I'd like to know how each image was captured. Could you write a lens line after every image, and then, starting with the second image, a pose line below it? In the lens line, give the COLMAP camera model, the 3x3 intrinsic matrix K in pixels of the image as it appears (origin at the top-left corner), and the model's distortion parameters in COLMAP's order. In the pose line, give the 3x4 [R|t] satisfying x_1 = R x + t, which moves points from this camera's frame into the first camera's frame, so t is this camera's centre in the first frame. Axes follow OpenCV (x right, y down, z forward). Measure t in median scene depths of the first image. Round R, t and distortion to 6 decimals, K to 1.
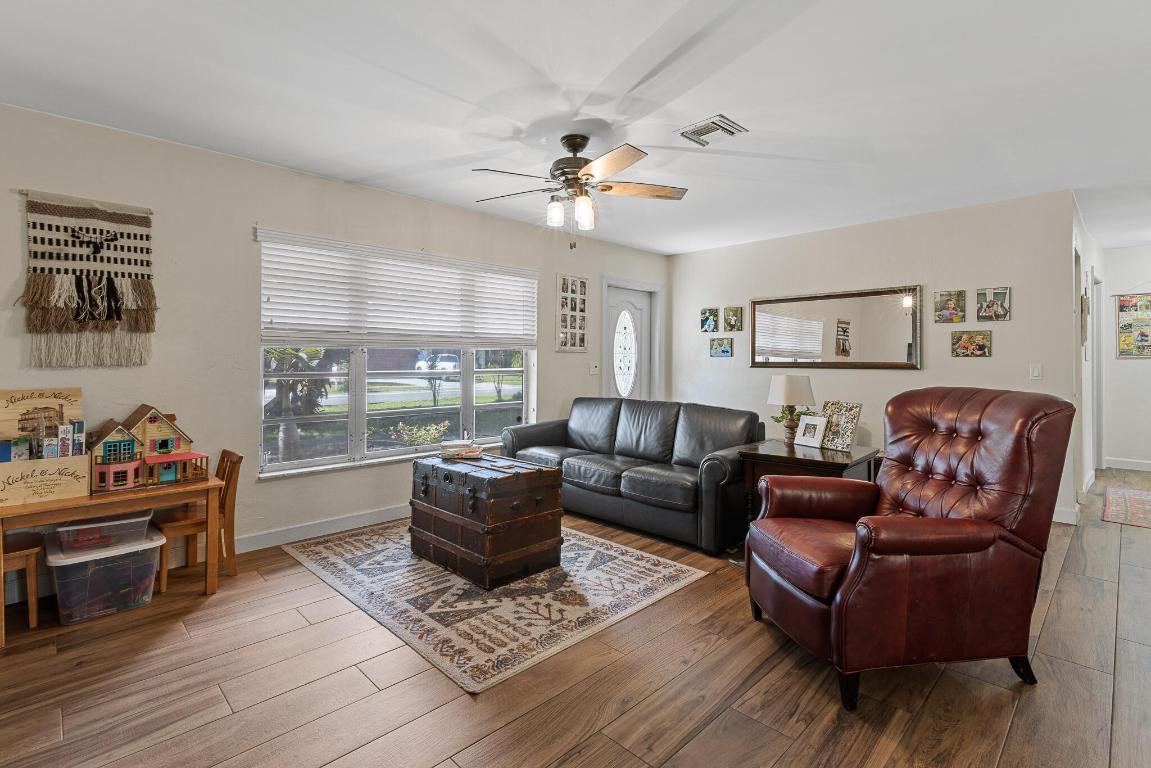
lens RADIAL K [[541.6, 0, 588.5], [0, 541.6, 352.1], [0, 0, 1]] dist [0.004085, 0.000203]
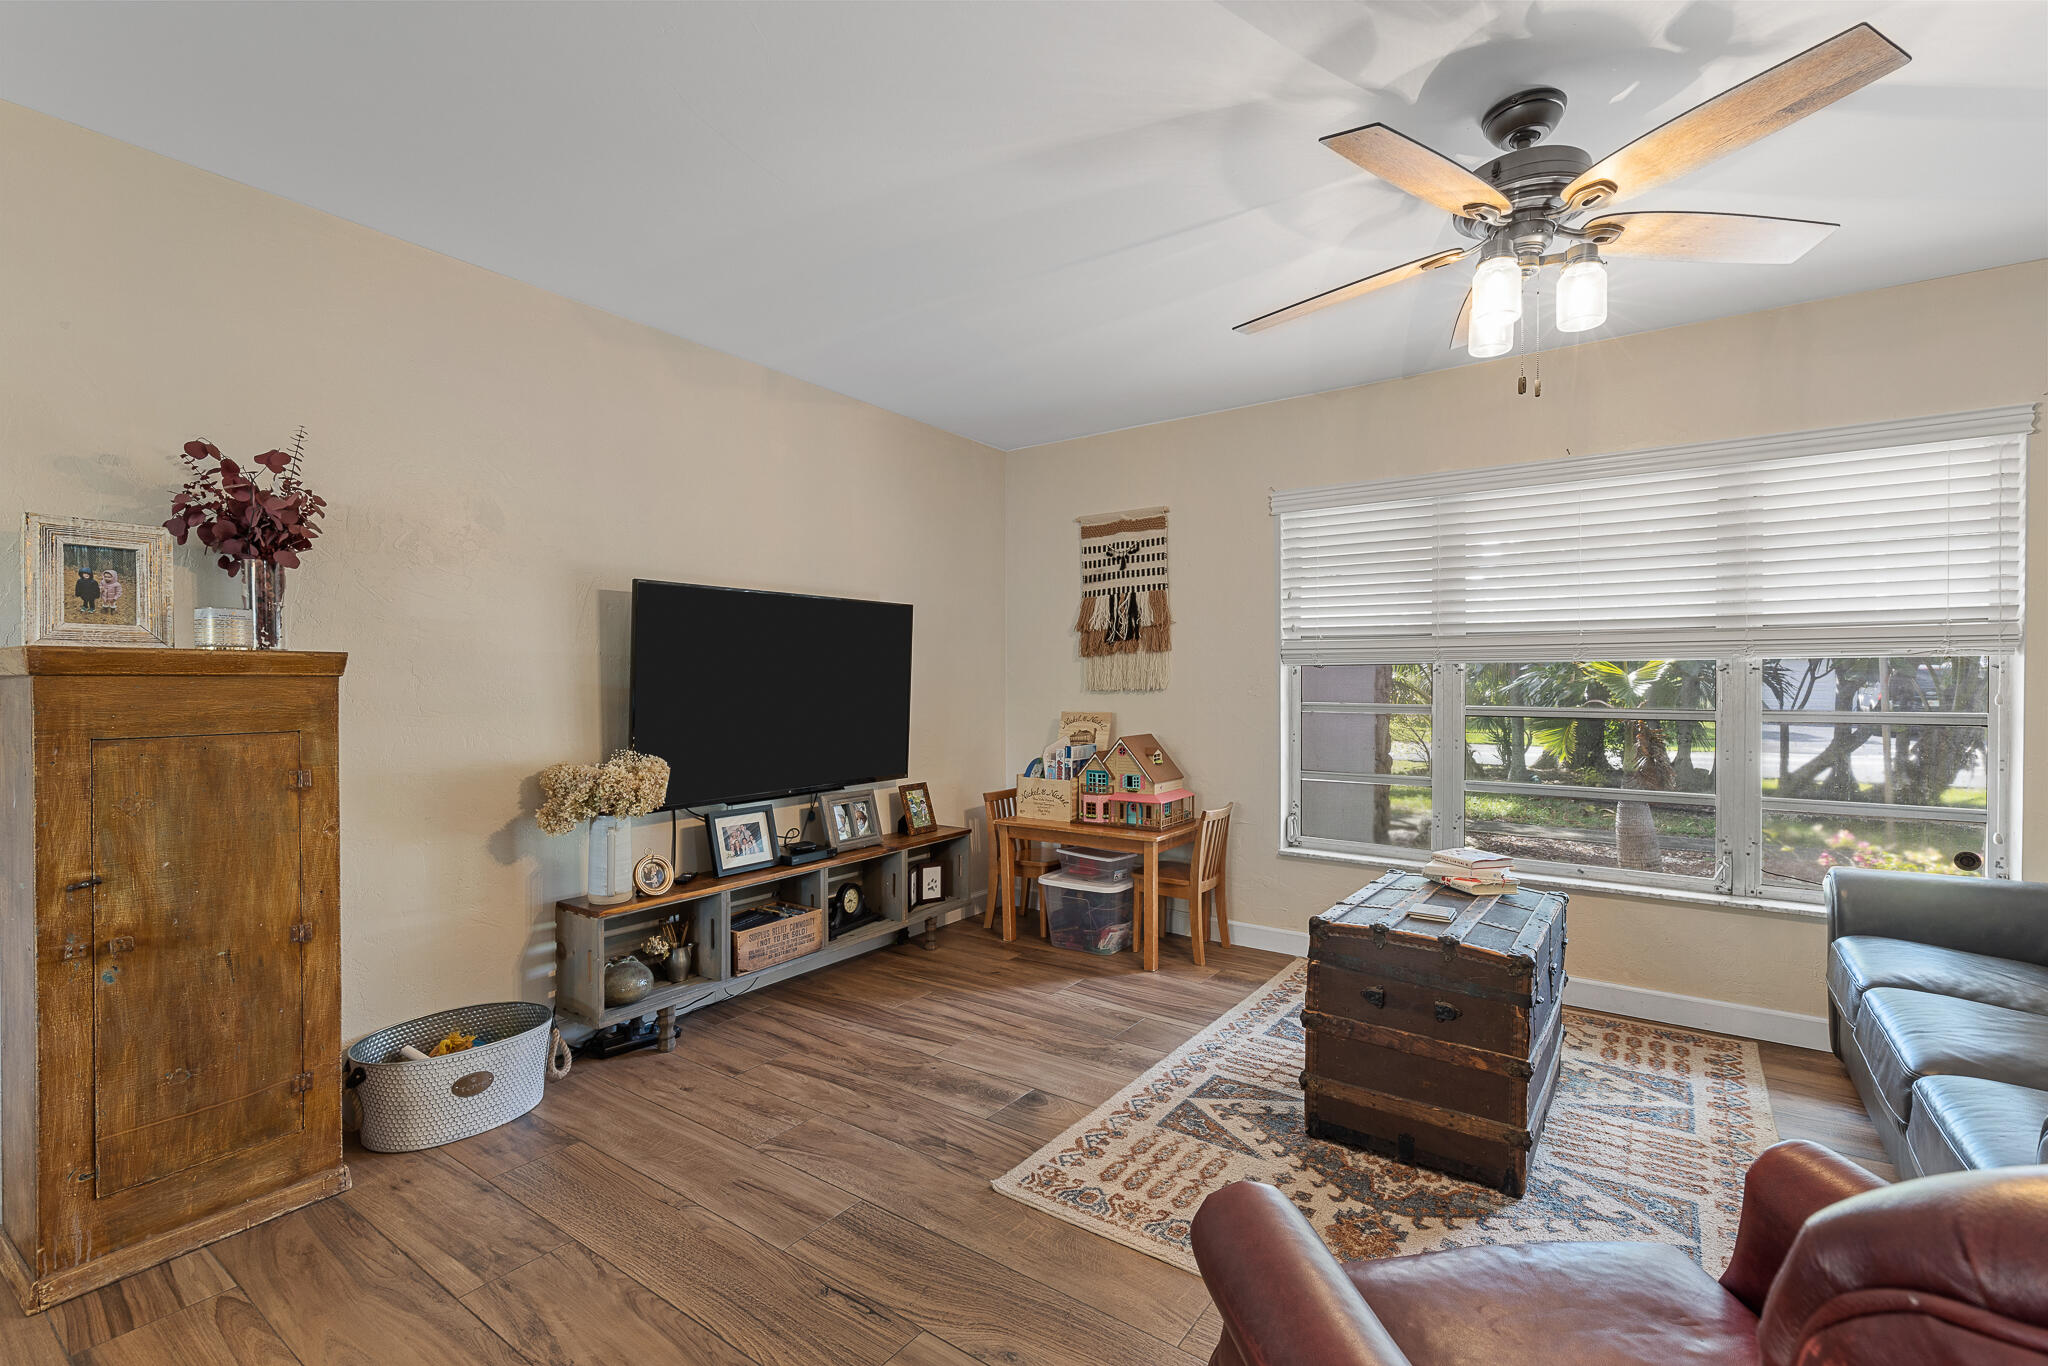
lens RADIAL K [[910.1, 0, 1028.3], [0, 910.1, 684.9], [0, 0, 1]] dist [-0.000432, 0.000468]
pose [[0.158583, 0.002661, -0.987342, 0.623612], [0.013533, 0.999897, 0.004868, 0.007198], [0.987253, -0.014134, 0.158530, 0.611029]]
